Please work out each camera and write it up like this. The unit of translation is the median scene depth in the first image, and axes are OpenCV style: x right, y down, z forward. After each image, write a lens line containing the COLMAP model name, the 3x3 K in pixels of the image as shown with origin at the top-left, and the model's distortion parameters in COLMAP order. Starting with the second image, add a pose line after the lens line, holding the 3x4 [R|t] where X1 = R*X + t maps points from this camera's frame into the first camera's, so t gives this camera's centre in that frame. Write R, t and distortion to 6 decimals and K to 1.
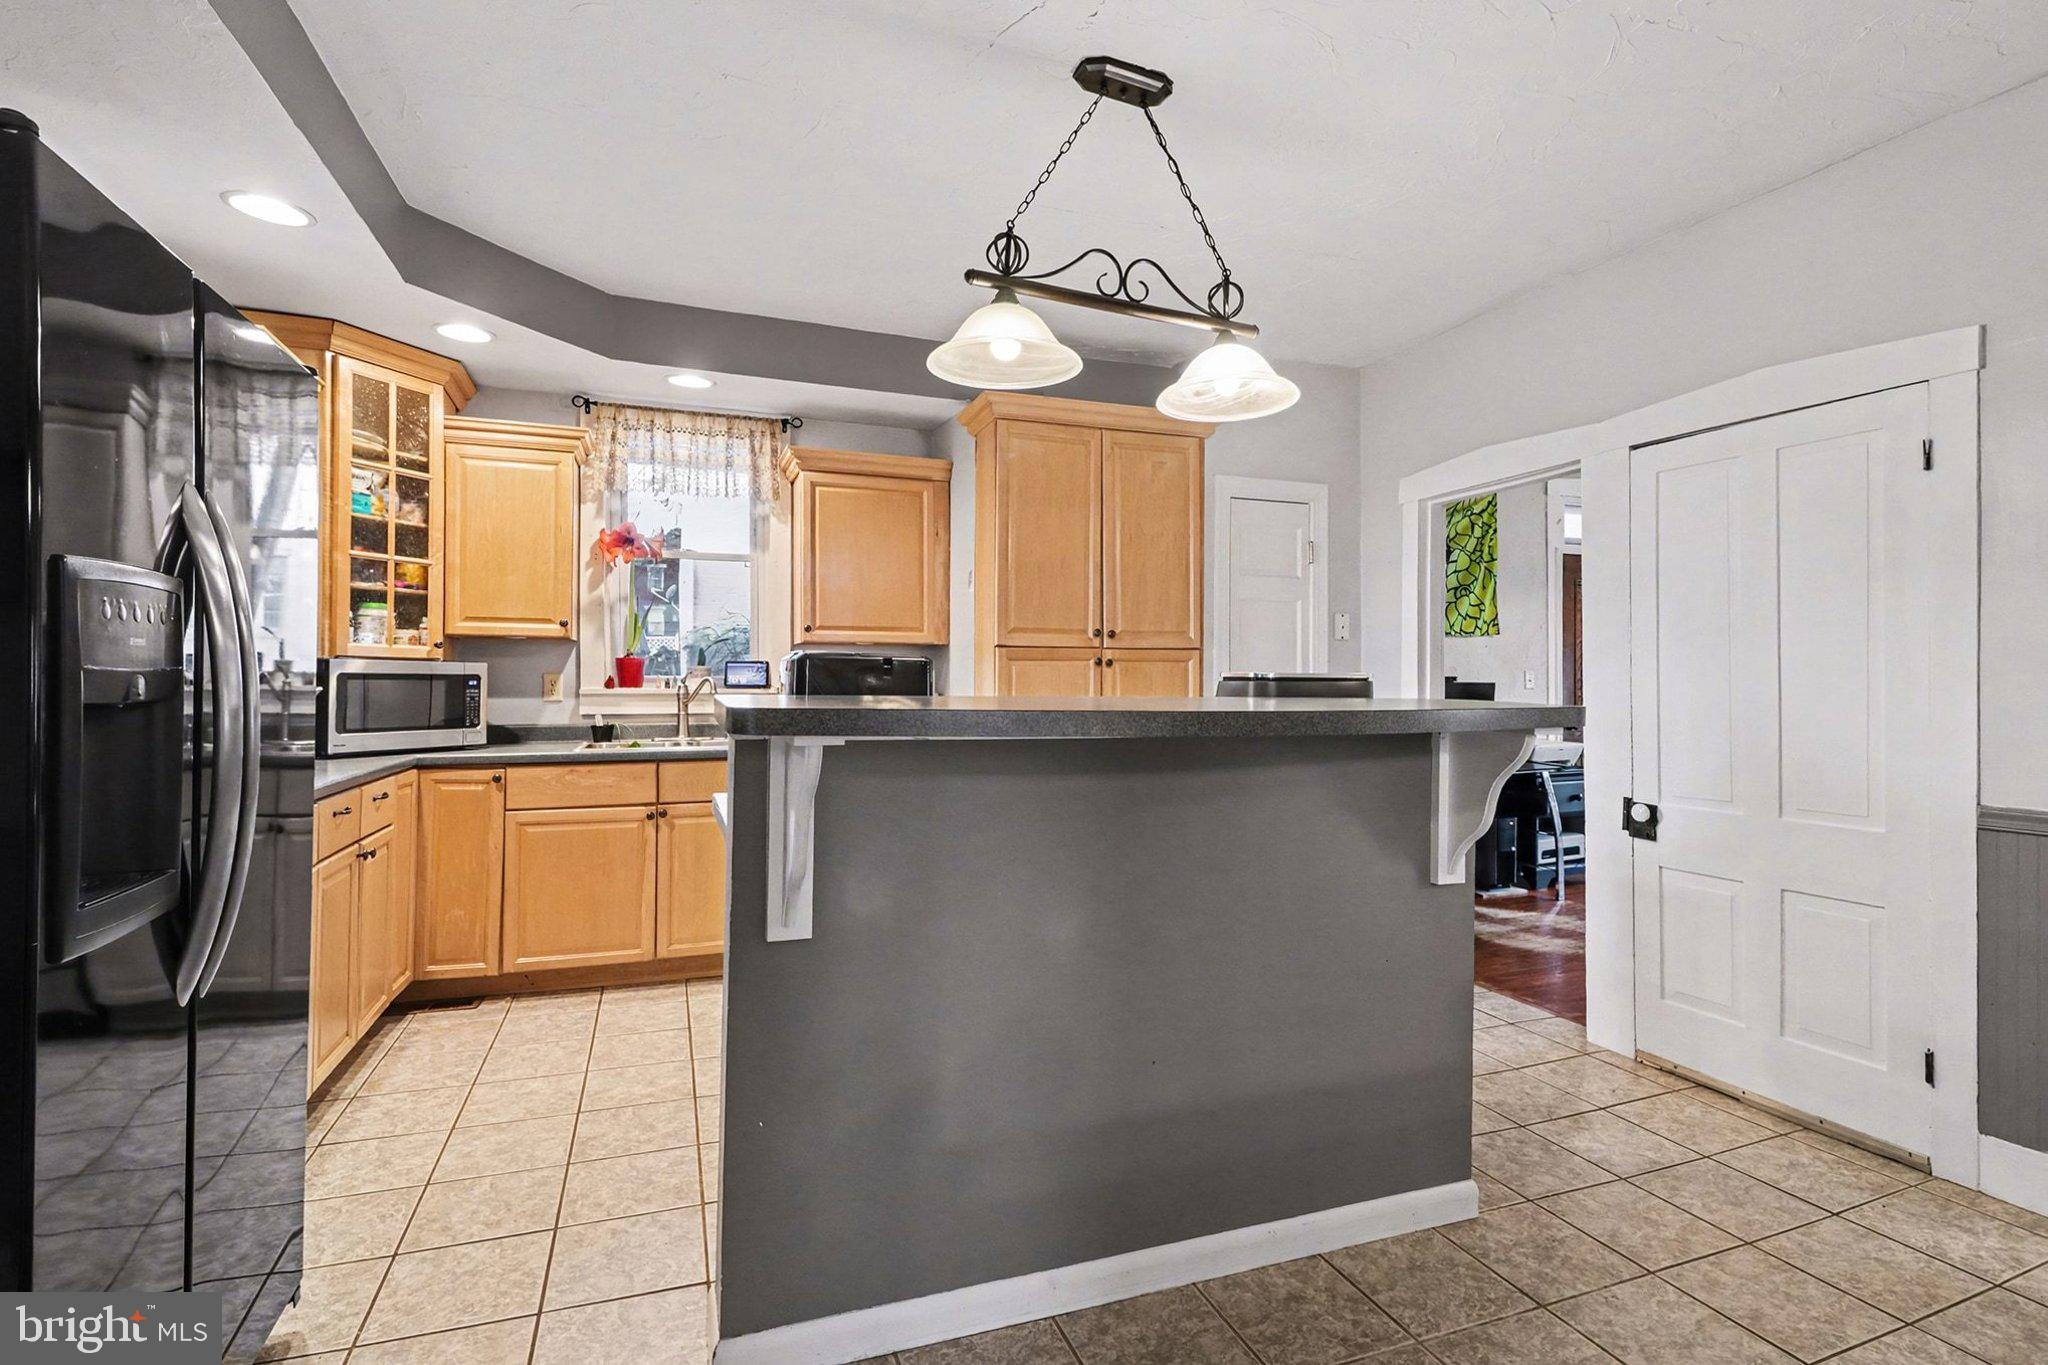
lens RADIAL K [[973.6, 0, 1013.5], [0, 973.6, 668.3], [0, 0, 1]] dist [0.002329, -0.015843]
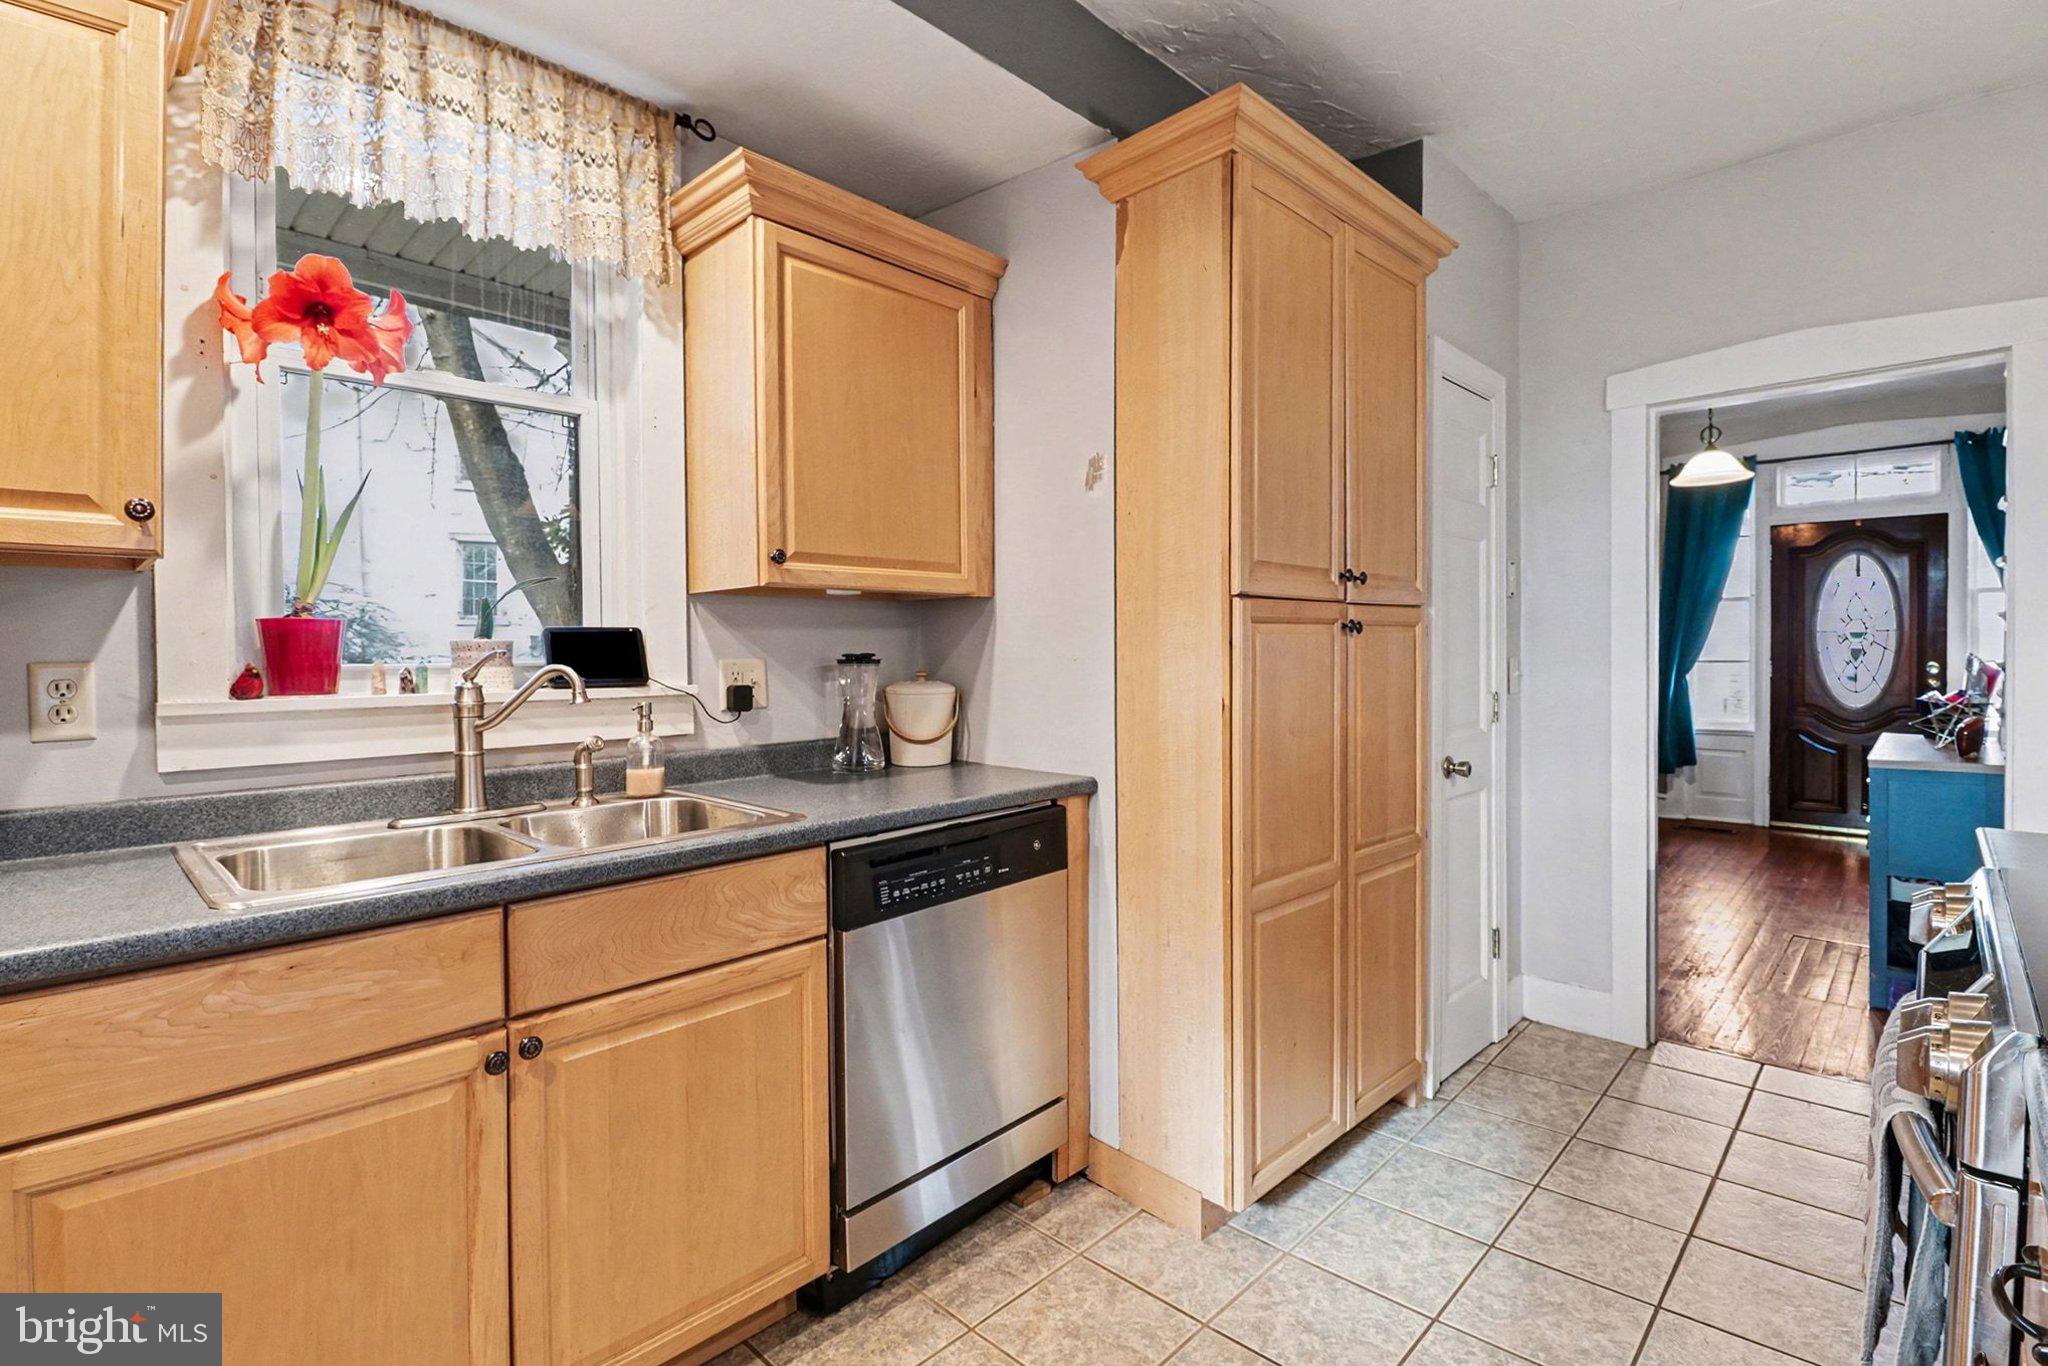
lens RADIAL K [[980.6, 0, 1059.5], [0, 980.6, 654.0], [0, 0, 1]] dist [-0.011915, -0.000784]
pose [[0.897599, -0.013281, 0.440613, -0.312858], [0.007523, 0.999862, 0.014812, -0.000092], [-0.440749, -0.009980, 0.897575, 0.541723]]
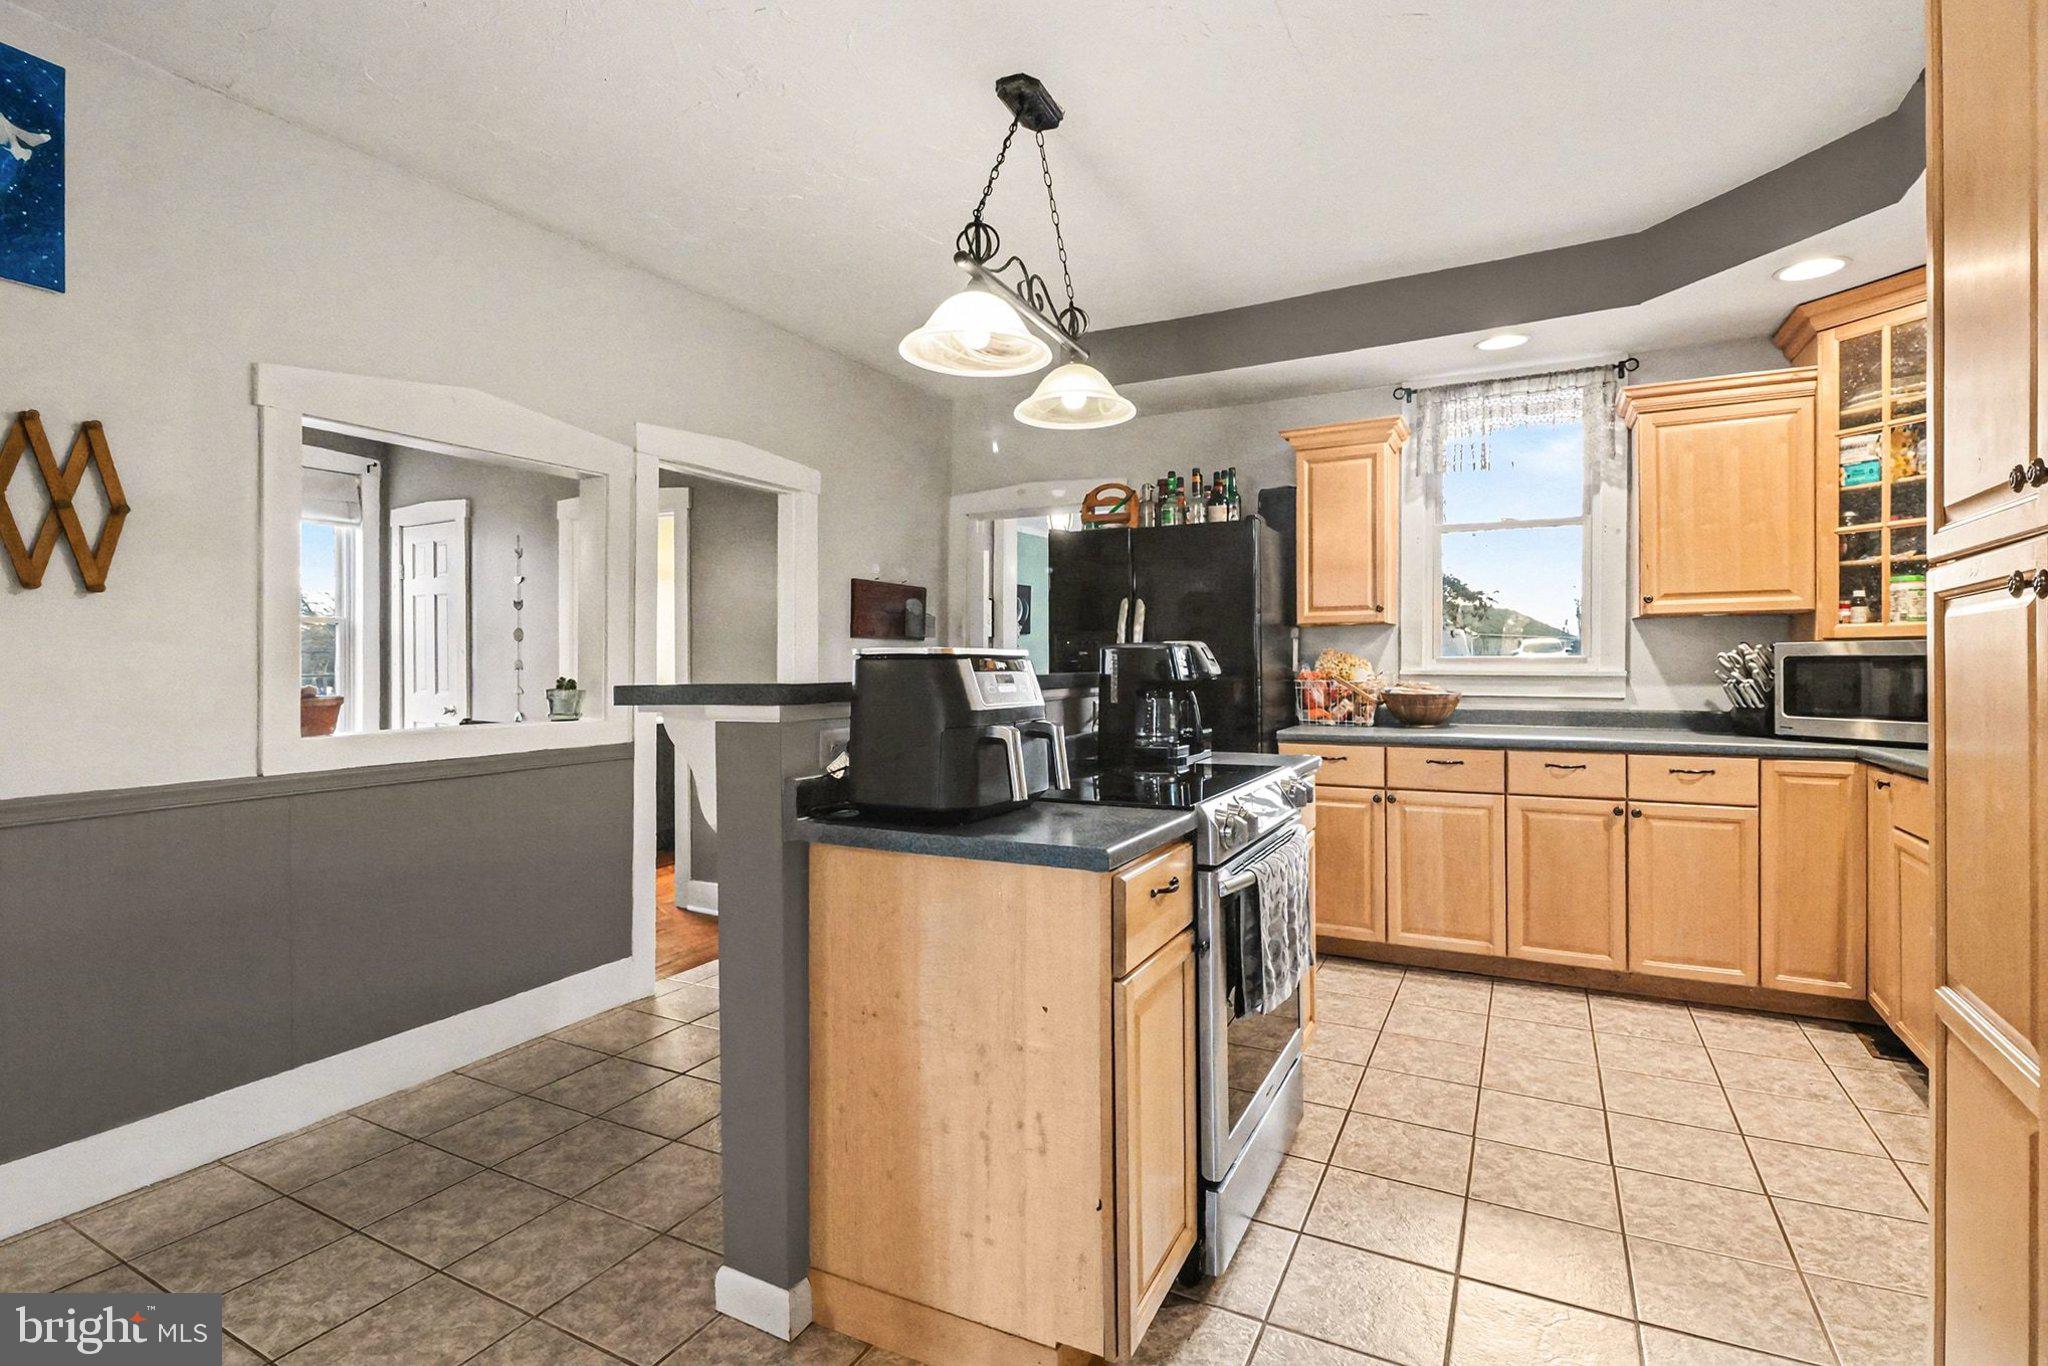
lens RADIAL K [[973.6, 0, 1013.5], [0, 973.6, 668.8], [0, 0, 1]] dist [0.002329, -0.015843]
pose [[-0.747175, -0.000321, -0.664628, 0.466878], [0.009163, 0.999900, -0.010785, 0.016965], [0.664565, -0.014148, -0.747097, 0.973560]]
